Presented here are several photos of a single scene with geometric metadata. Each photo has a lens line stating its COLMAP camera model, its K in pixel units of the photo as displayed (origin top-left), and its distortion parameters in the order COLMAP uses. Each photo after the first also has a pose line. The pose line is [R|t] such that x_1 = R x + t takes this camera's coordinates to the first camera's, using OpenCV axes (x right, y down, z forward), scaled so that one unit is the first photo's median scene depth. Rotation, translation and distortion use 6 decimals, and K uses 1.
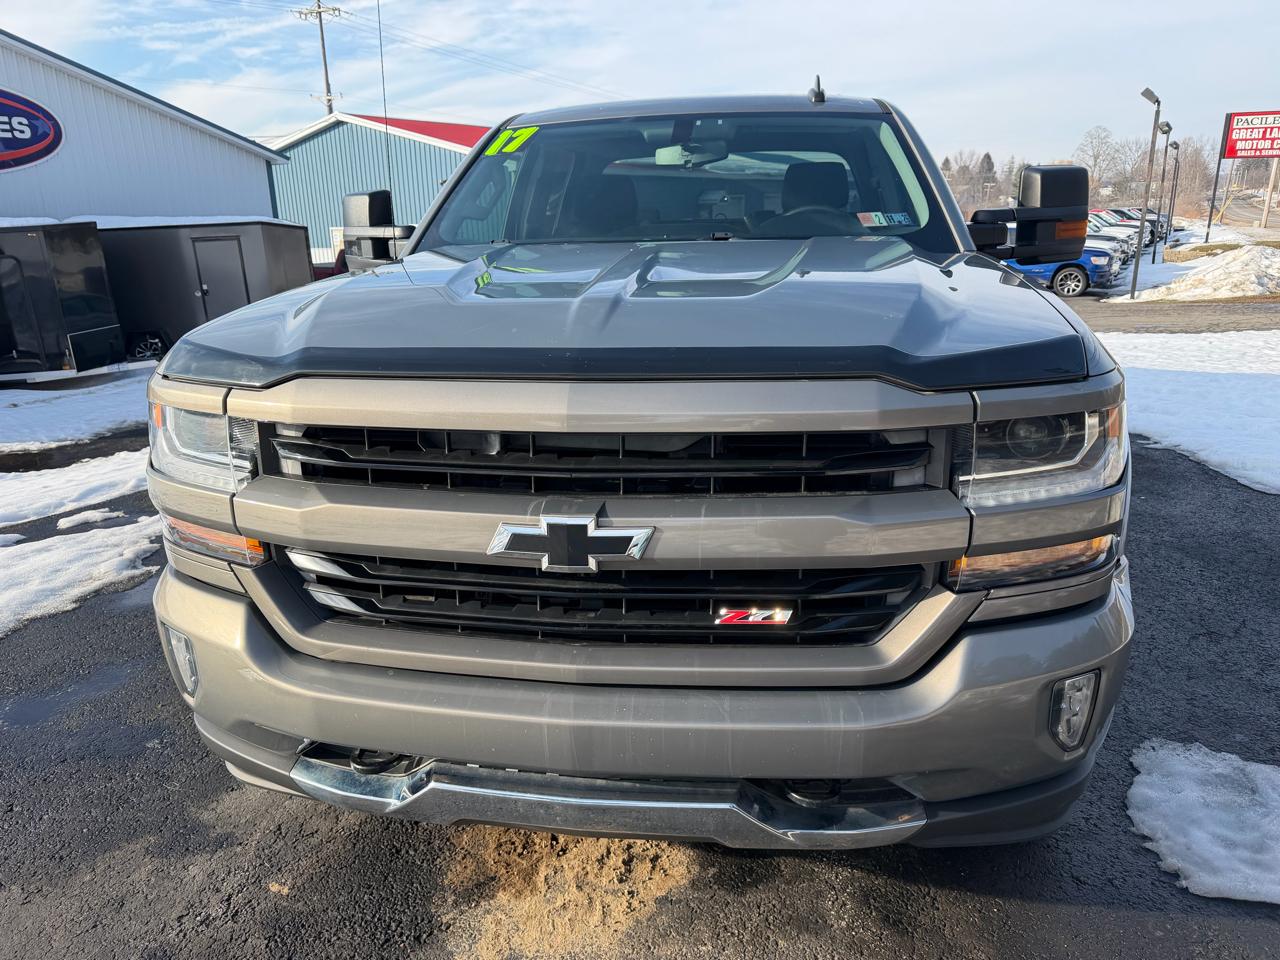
lens RADIAL K [[903.1, 0, 640.7], [0, 903.1, 484.2], [0, 0, 1]] dist [0.015432, -0.019689]
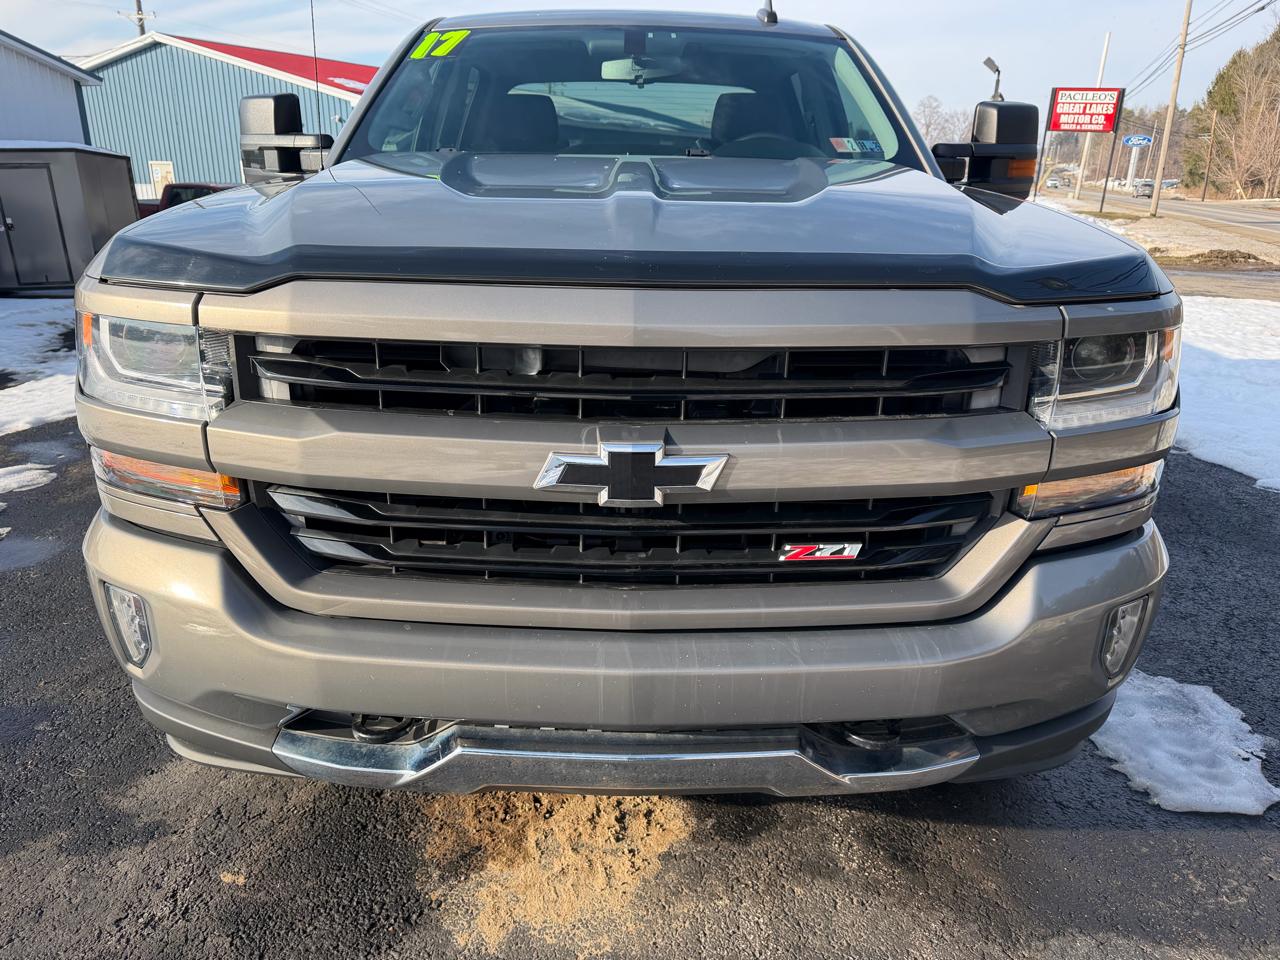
lens RADIAL K [[903.1, 0, 639.5], [0, 903.1, 490.2], [0, 0, 1]] dist [0.015432, -0.019689]
pose [[0.986809, -0.015515, 0.161145, -0.159081], [0.006871, 0.998514, 0.054060, 0.025338], [-0.161744, -0.052240, 0.985449, 0.093268]]
